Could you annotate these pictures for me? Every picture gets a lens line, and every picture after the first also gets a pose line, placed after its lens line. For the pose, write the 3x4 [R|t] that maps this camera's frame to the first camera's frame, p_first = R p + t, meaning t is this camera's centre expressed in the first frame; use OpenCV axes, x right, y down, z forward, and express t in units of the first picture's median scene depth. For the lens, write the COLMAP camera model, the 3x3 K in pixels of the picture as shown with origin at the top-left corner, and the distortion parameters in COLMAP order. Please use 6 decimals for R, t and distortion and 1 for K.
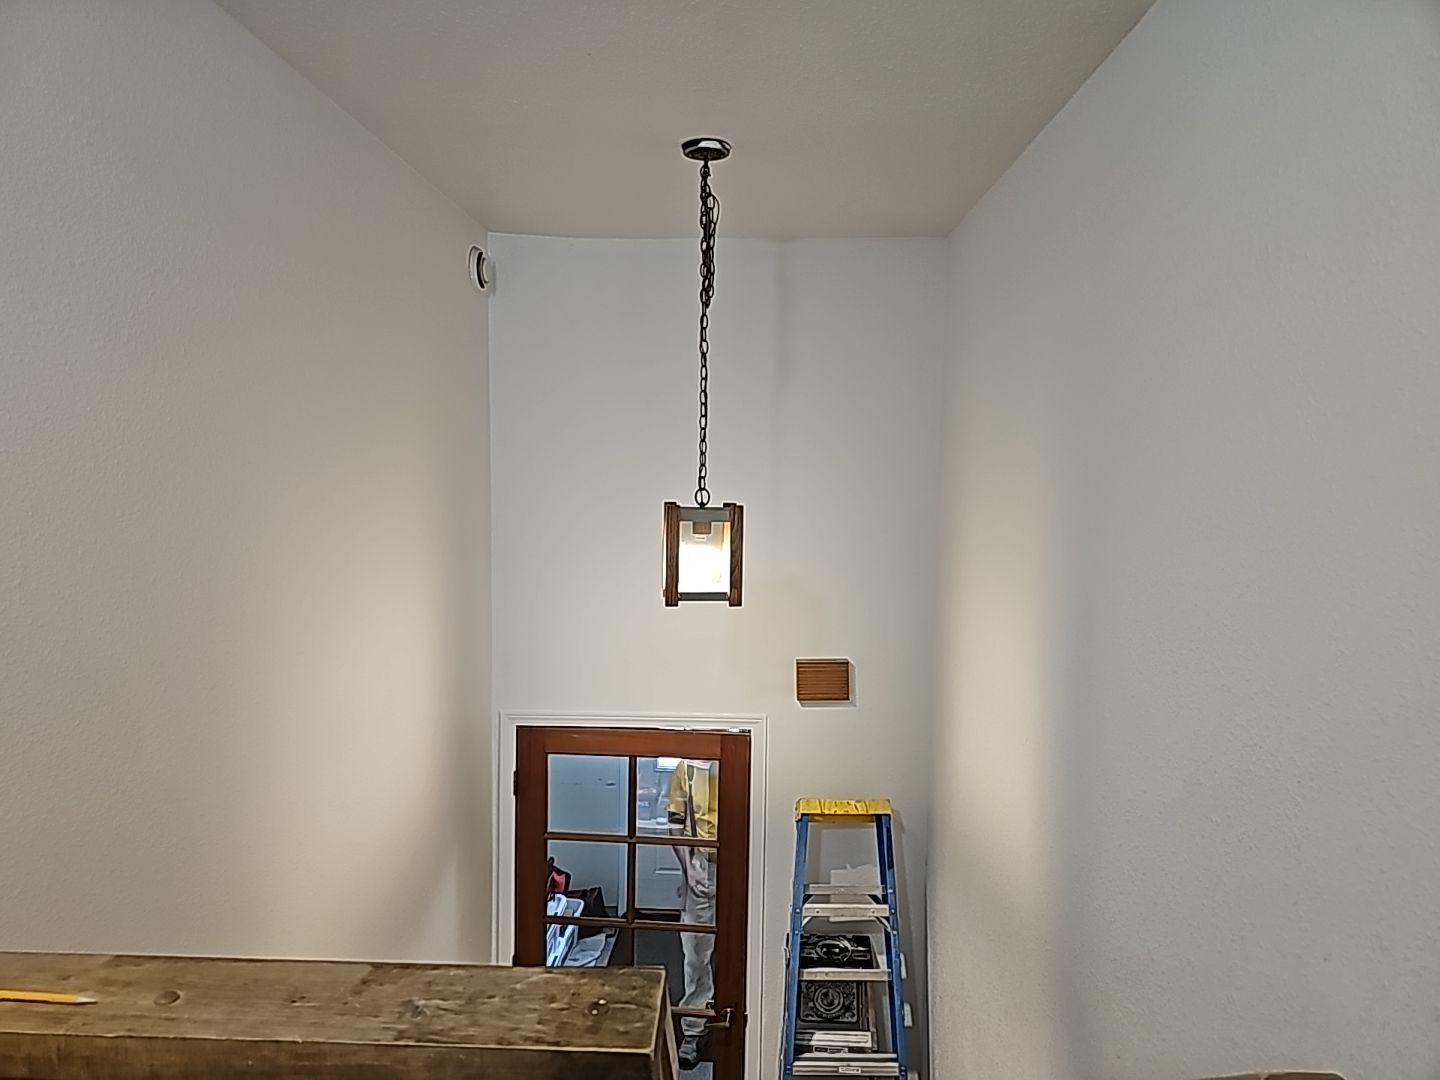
lens RADIAL K [[944.9, 0, 710.9], [0, 944.9, 551.3], [0, 0, 1]] dist [0.057719, -0.046104]
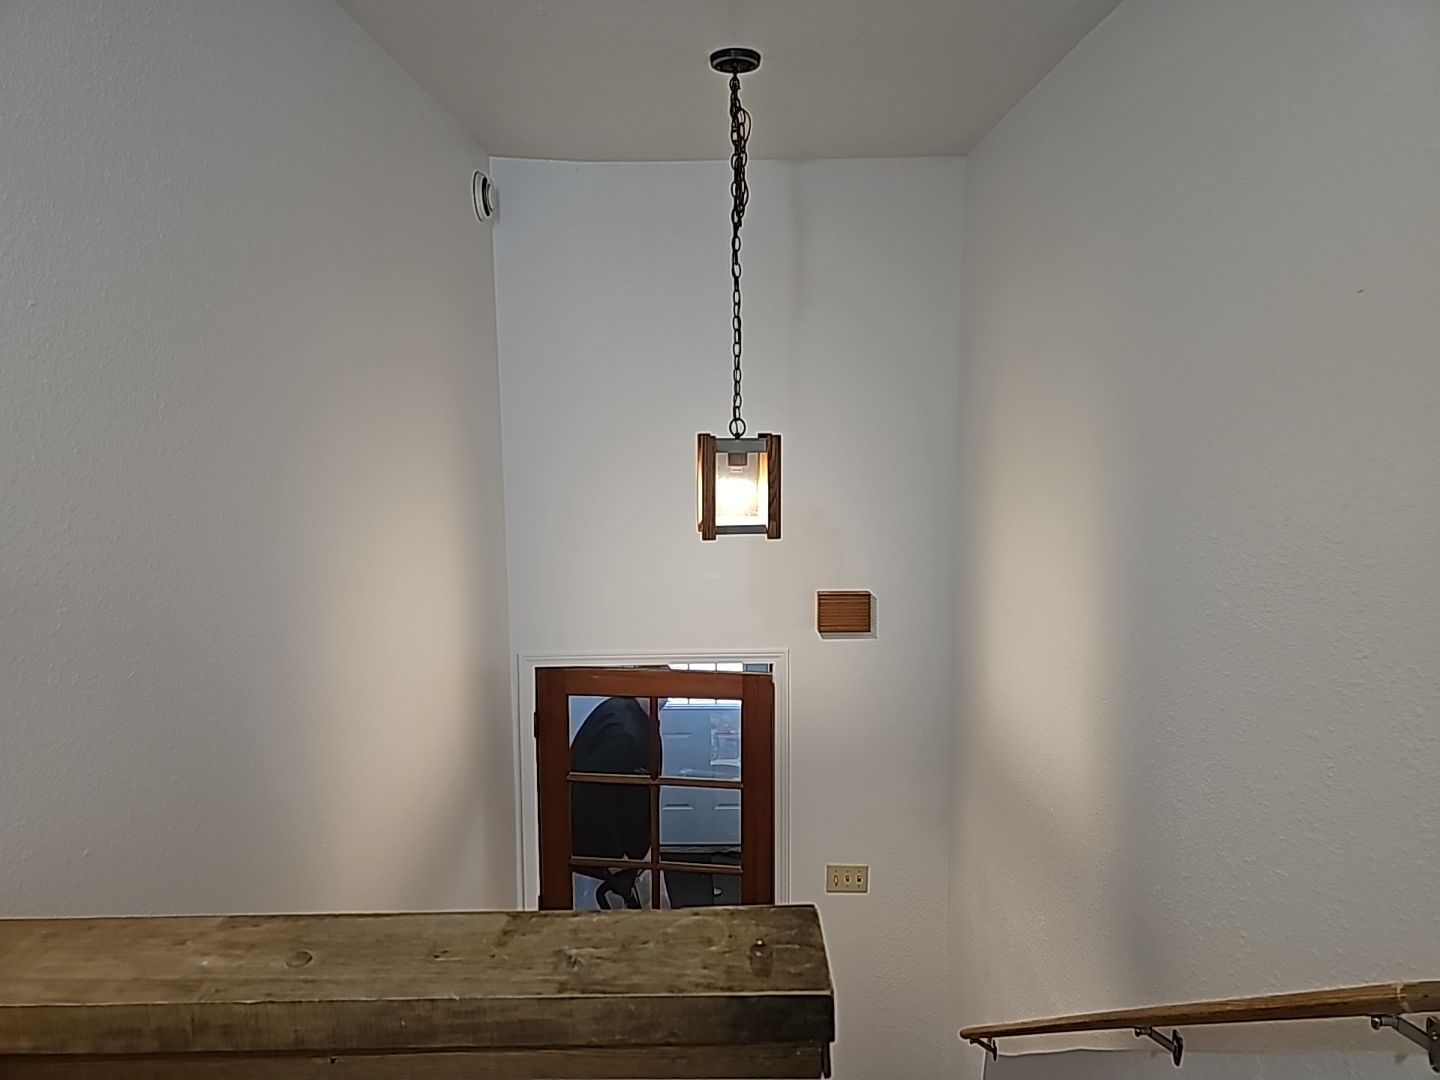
lens RADIAL K [[944.9, 0, 725.0], [0, 944.9, 531.8], [0, 0, 1]] dist [0.057719, -0.046104]
pose [[0.998915, -0.026789, 0.038086, -0.097142], [0.025101, 0.998711, 0.044109, 0.010501], [-0.039219, -0.043105, 0.998300, 0.038531]]
